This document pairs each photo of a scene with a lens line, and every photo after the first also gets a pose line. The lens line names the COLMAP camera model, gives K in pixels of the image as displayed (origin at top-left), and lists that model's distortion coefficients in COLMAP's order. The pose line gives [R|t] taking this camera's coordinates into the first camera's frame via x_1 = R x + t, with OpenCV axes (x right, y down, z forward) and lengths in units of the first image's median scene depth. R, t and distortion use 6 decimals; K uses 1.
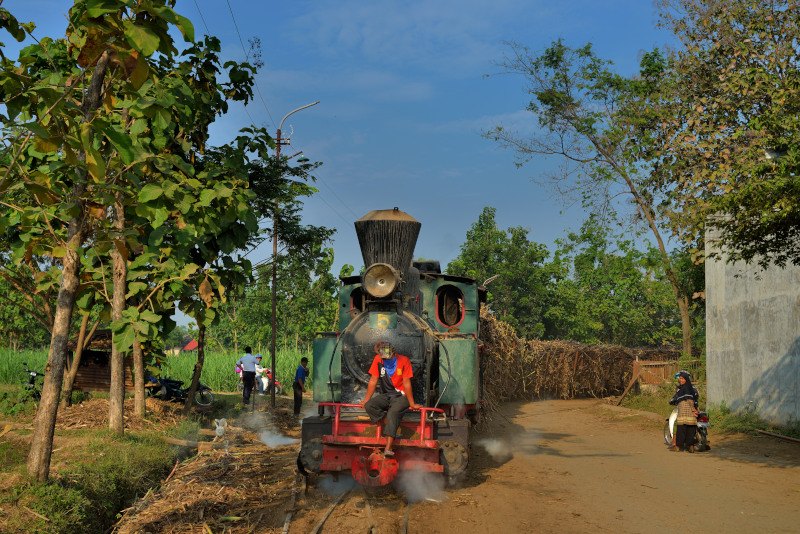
lens RADIAL K [[1017.5, 0, 400.5], [0, 1017.5, 291.4], [0, 0, 1]] dist [0.110074, -0.855107]
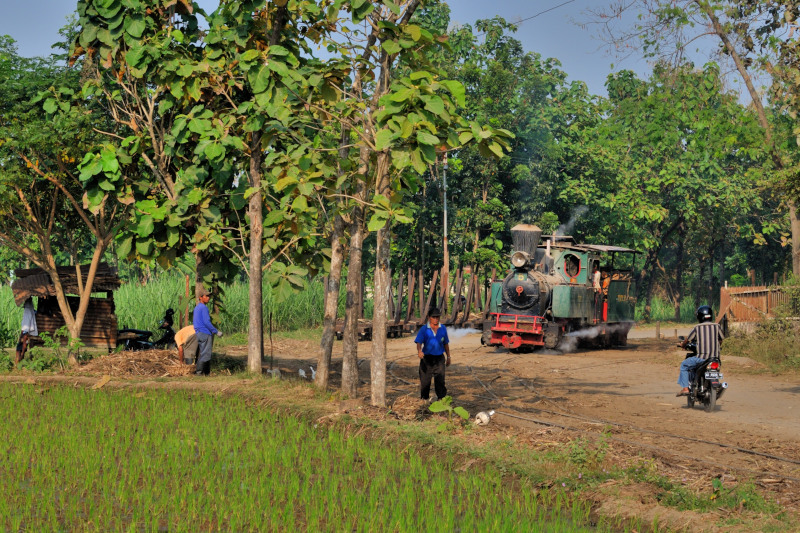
lens RADIAL K [[2673.4, 0, 400.0], [0, 2673.4, 266.5], [0, 0, 1]] dist [-0.372275, -1.079101]
pose [[0.994767, -0.022152, 0.099740, -0.150013], [0.015816, 0.997832, 0.063880, -0.058496], [-0.100939, -0.061969, 0.992961, -0.686467]]
